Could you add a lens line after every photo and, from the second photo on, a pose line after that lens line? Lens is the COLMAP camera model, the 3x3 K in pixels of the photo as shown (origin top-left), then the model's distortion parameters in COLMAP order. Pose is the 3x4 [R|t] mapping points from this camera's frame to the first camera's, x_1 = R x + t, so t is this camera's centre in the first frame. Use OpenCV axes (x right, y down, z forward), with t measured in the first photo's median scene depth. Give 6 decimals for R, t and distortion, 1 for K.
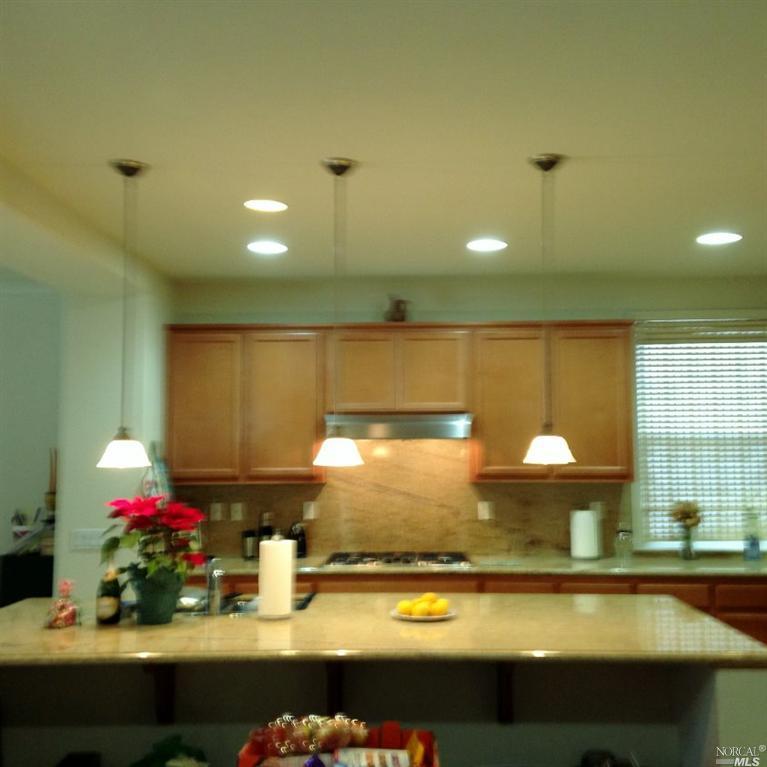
lens RADIAL K [[923.8, 0, 377.6], [0, 923.8, 381.3], [0, 0, 1]] dist [0.218525, -0.358731]
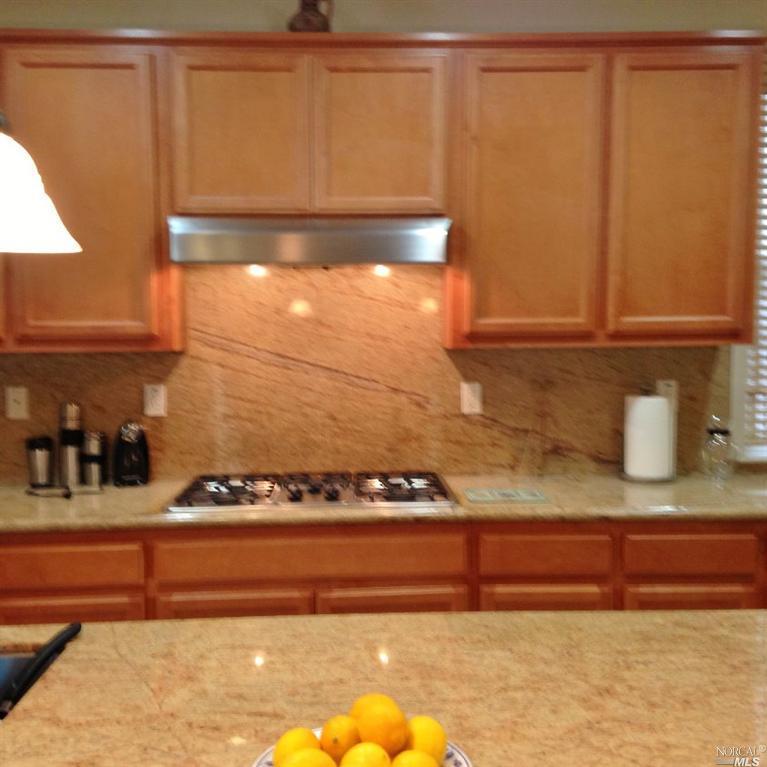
lens RADIAL K [[923.8, 0, 377.6], [0, 923.8, 381.3], [0, 0, 1]] dist [0.218525, -0.358731]
pose [[0.996452, -0.006012, 0.083951, 0.011361], [-0.005358, 0.990892, 0.134553, 0.053755], [-0.083995, -0.134526, 0.987344, 0.452649]]
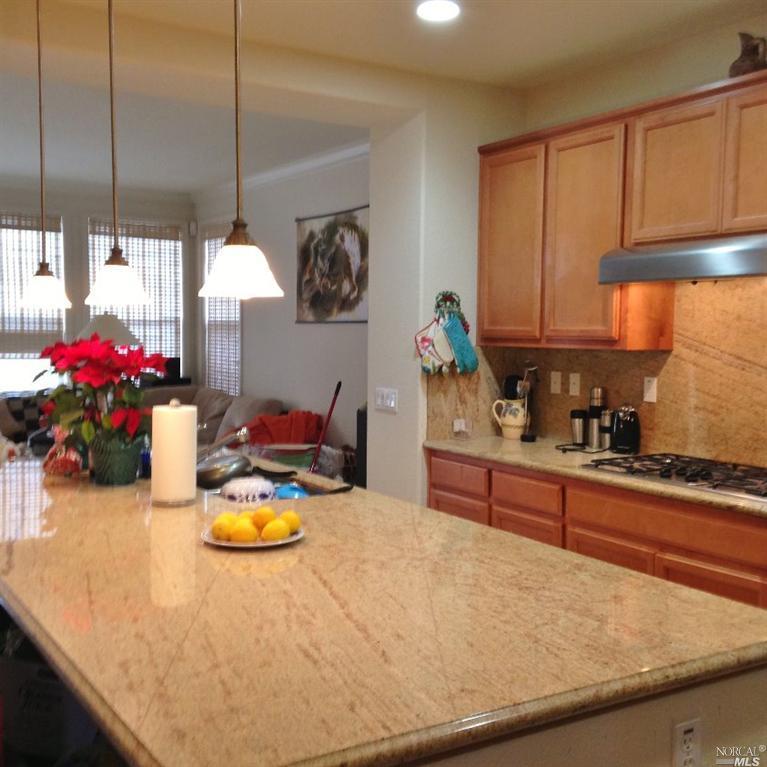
lens RADIAL K [[923.8, 0, 377.6], [0, 923.8, 381.3], [0, 0, 1]] dist [0.218525, -0.358731]
pose [[0.565314, 0.059976, -0.822693, 0.390392], [0.051095, 0.992892, 0.107494, 0.048427], [0.823292, -0.102803, 0.558231, 0.452523]]
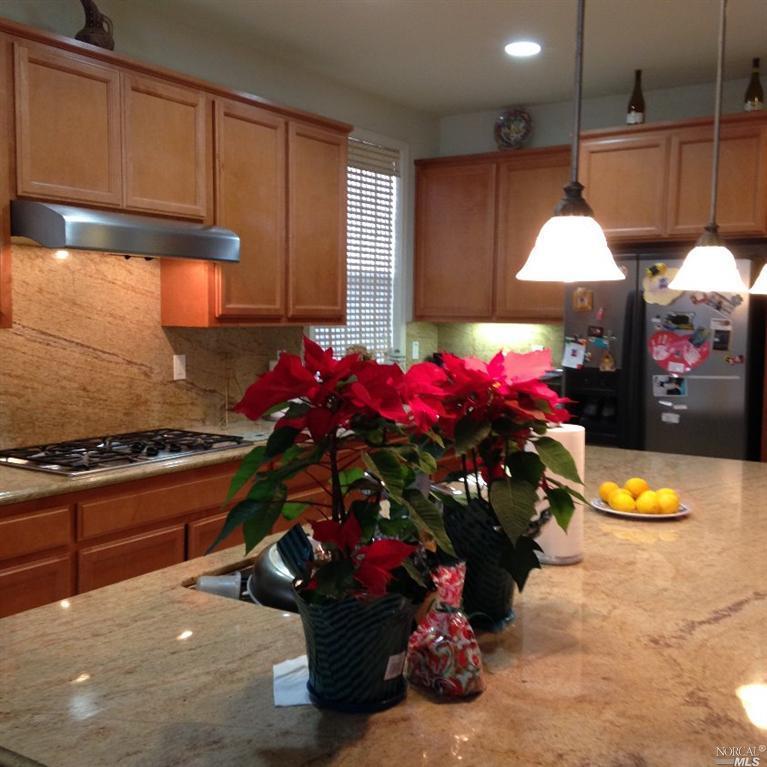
lens RADIAL K [[923.8, 0, 377.6], [0, 923.8, 381.3], [0, 0, 1]] dist [0.218525, -0.358731]
pose [[0.520750, -0.053166, 0.852052, -0.407406], [-0.084801, 0.989901, 0.113596, 0.057722], [-0.849487, -0.131410, 0.510982, 0.516845]]
